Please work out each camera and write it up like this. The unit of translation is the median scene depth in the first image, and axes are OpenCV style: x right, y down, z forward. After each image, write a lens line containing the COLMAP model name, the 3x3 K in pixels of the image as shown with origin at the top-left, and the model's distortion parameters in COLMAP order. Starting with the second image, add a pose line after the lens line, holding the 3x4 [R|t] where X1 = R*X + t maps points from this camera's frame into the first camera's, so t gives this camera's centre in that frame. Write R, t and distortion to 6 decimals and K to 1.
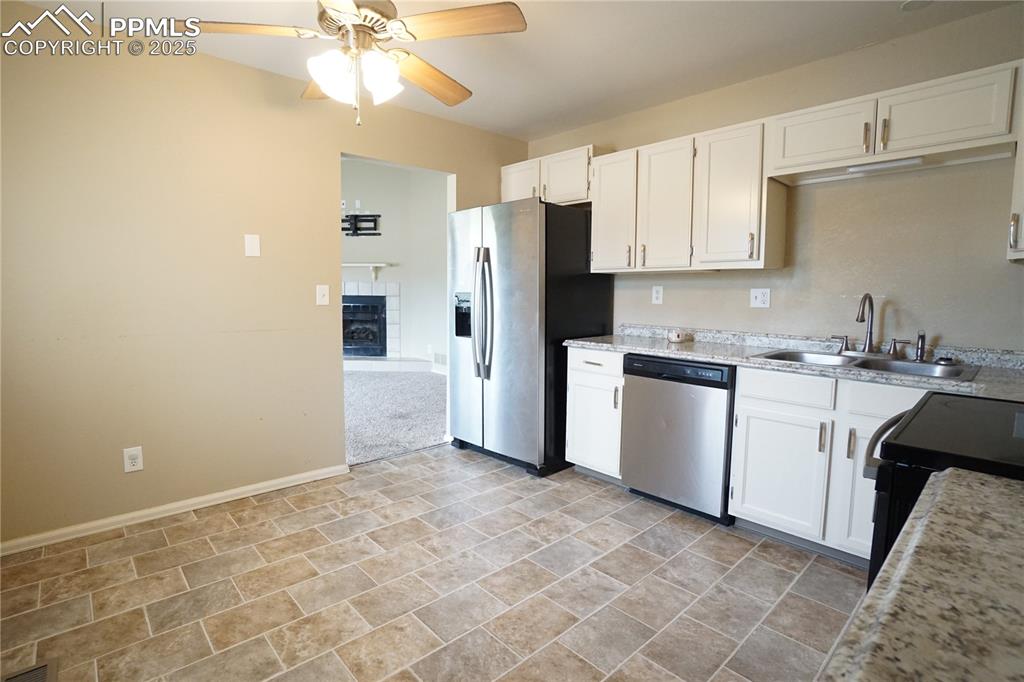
lens RADIAL K [[496.7, 0, 501.4], [0, 496.7, 339.2], [0, 0, 1]] dist [-0.040752, -0.000070]
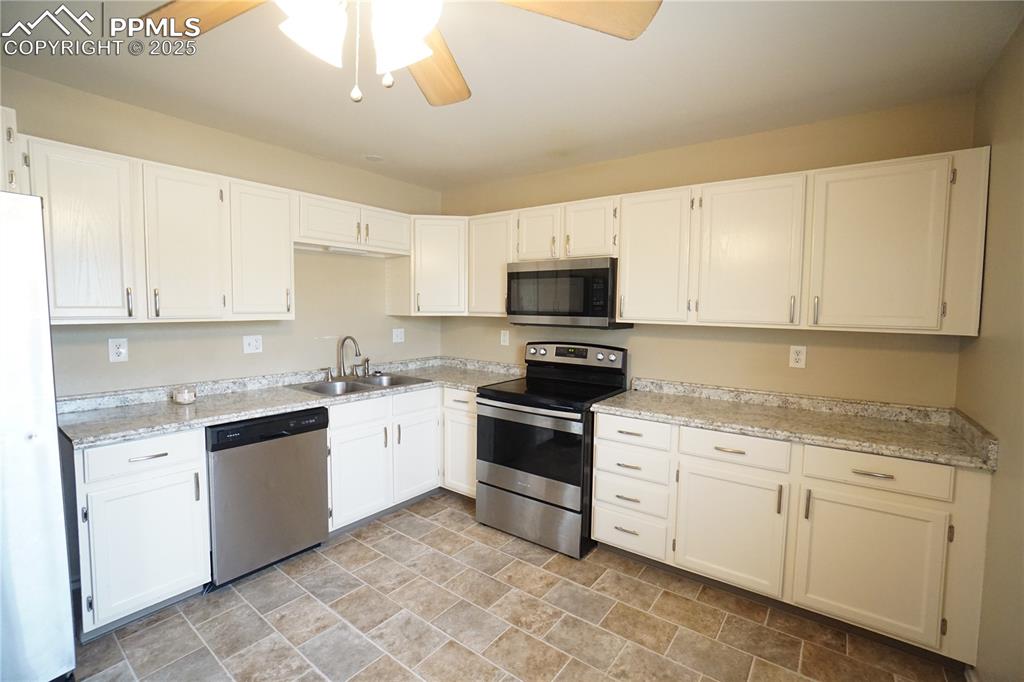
lens RADIAL K [[454.5, 0, 505.1], [0, 454.5, 336.3], [0, 0, 1]] dist [-0.044710, 0.010675]
pose [[-0.181299, -0.069268, 0.980986, -0.541871], [0.084174, 0.992763, 0.085656, -0.140234], [-0.979819, 0.098103, -0.174156, 0.632722]]
